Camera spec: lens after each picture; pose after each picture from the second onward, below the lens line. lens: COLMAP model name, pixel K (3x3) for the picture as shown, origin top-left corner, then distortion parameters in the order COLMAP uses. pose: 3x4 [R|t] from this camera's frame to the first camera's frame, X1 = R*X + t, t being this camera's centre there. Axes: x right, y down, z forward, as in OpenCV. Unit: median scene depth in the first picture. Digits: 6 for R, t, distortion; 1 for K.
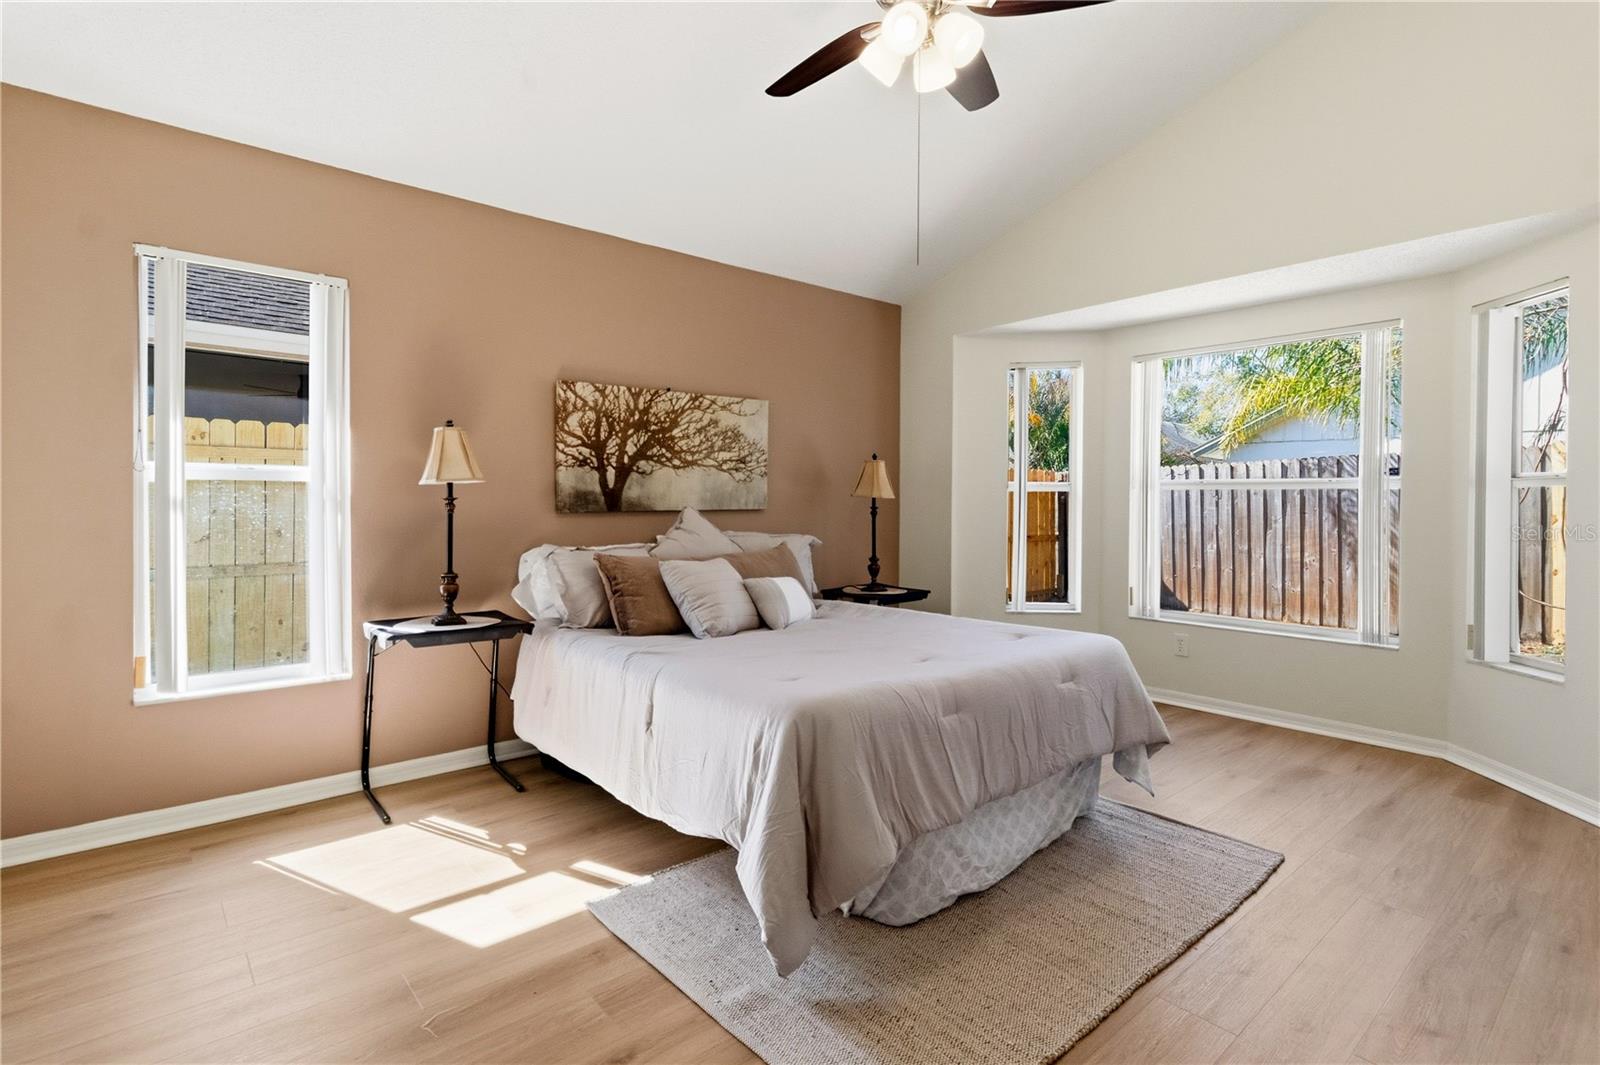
lens RADIAL K [[762.9, 0, 804.7], [0, 762.9, 538.7], [0, 0, 1]] dist [0.005458, 0.000212]
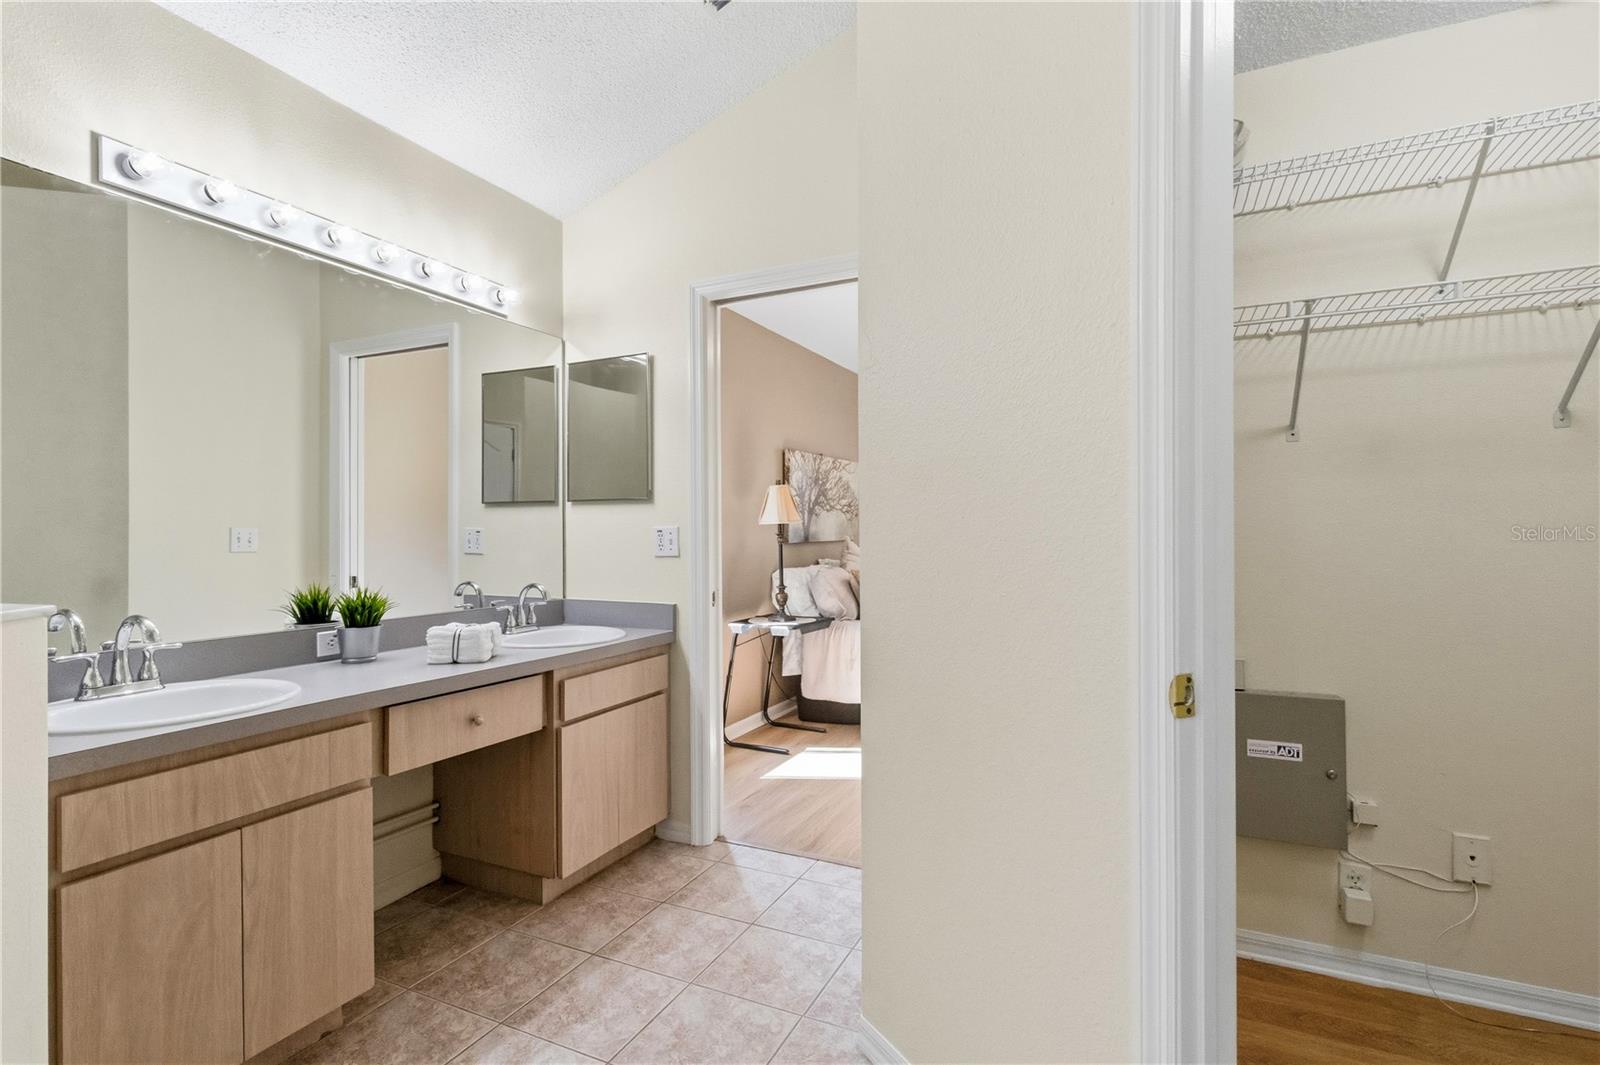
lens RADIAL K [[762.9, 0, 804.7], [0, 762.9, 538.7], [0, 0, 1]] dist [0.005458, 0.000212]
pose [[0.913940, -0.014997, 0.405571, -0.804932], [0.032782, 0.998780, -0.036939, 0.009602], [-0.404522, 0.047055, 0.913317, -0.276731]]
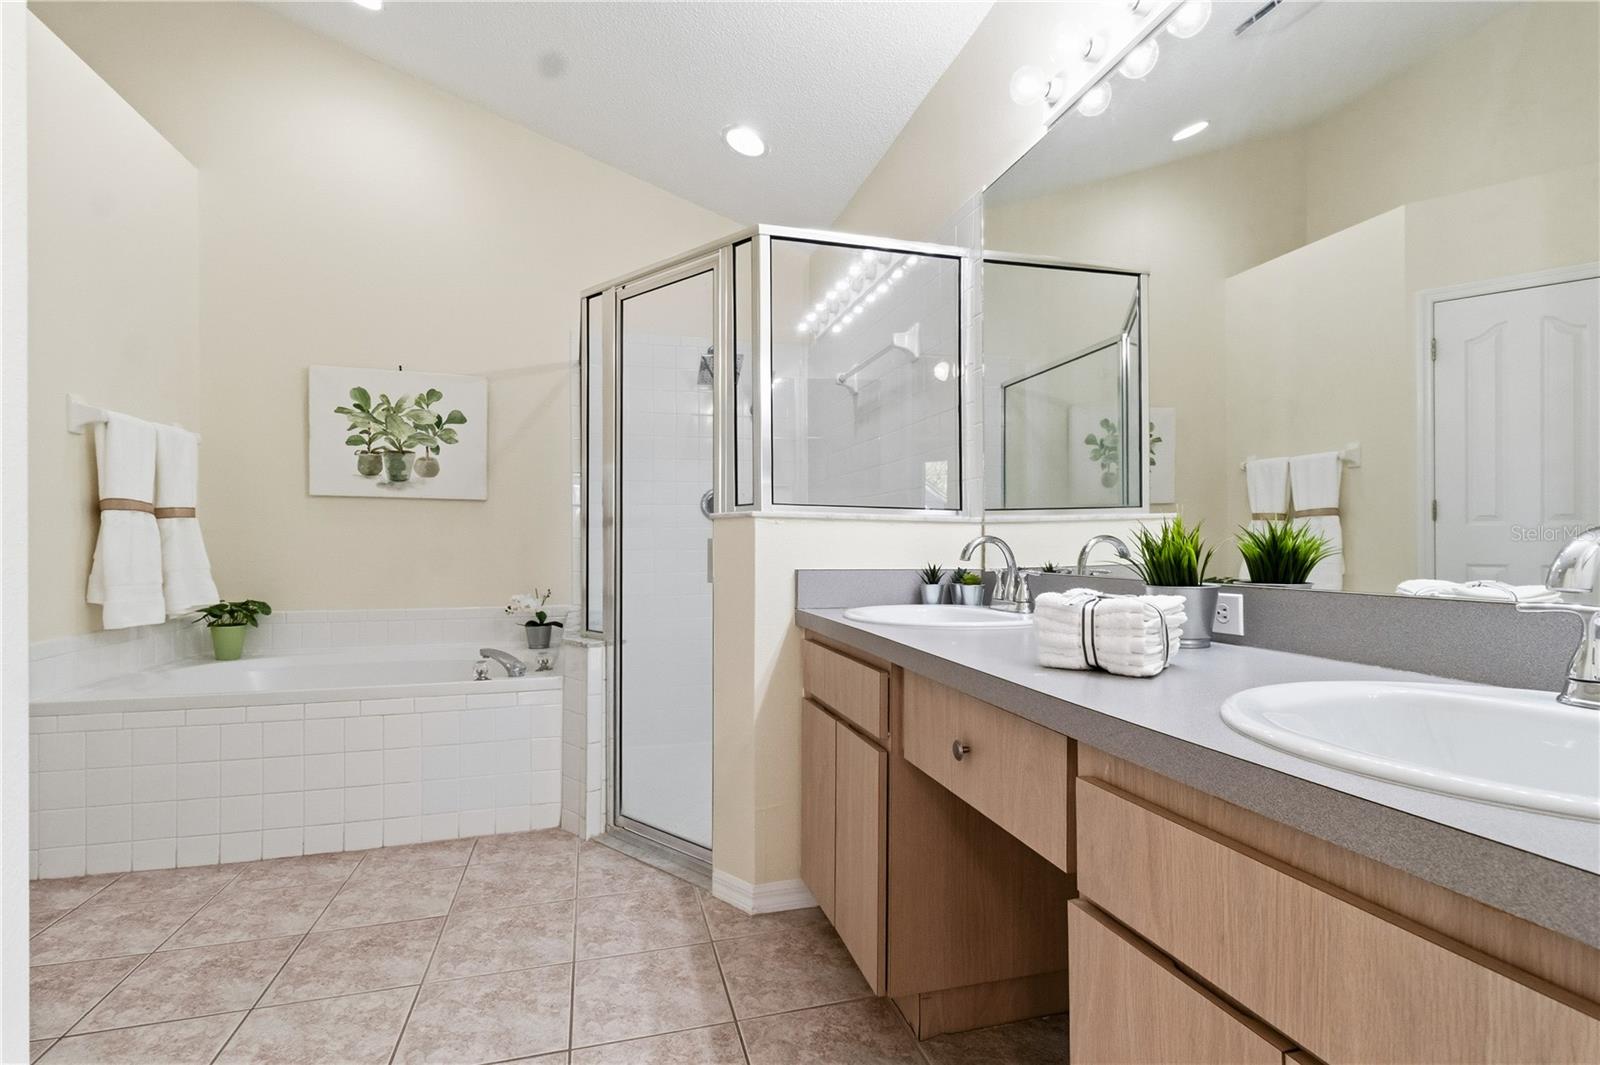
lens RADIAL K [[762.9, 0, 804.7], [0, 762.9, 538.7], [0, 0, 1]] dist [0.005458, 0.000212]
pose [[-0.434439, -0.011994, -0.900621, -0.507903], [-0.051184, 0.998624, 0.011391, 0.028497], [0.899246, 0.051046, -0.434455, 0.412009]]
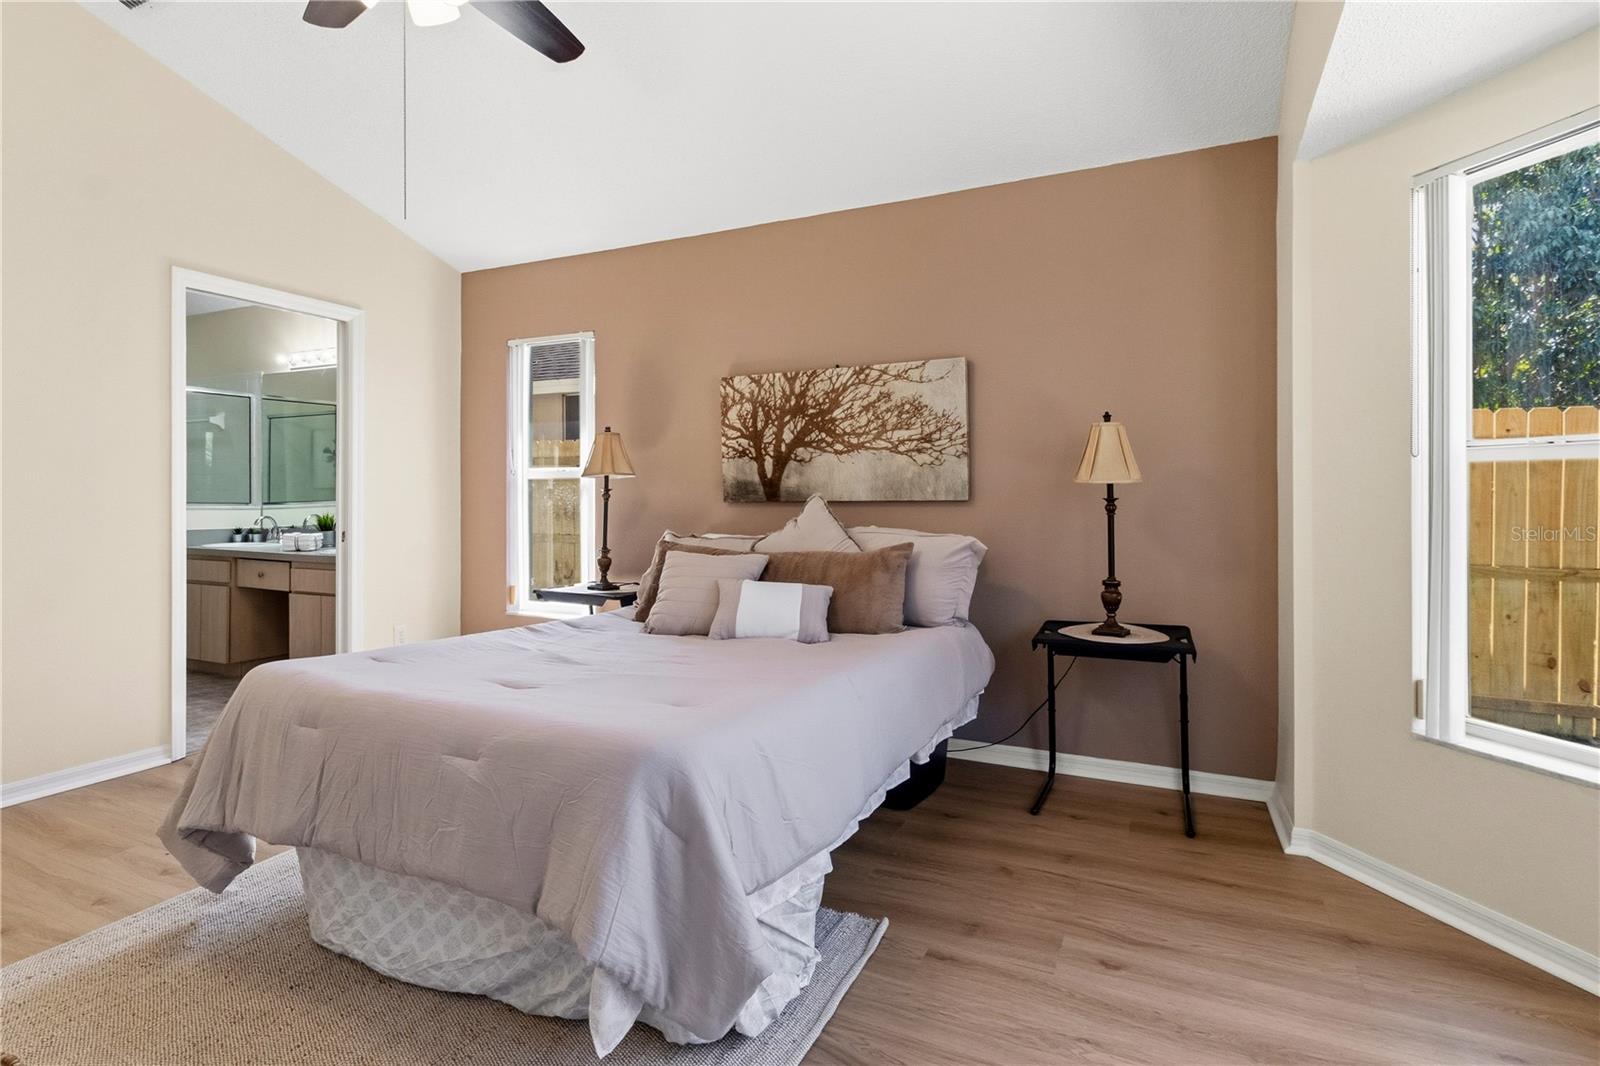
lens RADIAL K [[788.9, 0, 801.0], [0, 788.9, 497.6], [0, 0, 1]] dist [-0.001401, -0.000480]
pose [[0.399510, -0.008174, -0.916692, 0.673494], [-0.050561, 0.998242, -0.030936, -0.011310], [0.915333, 0.058709, 0.398394, 0.618130]]
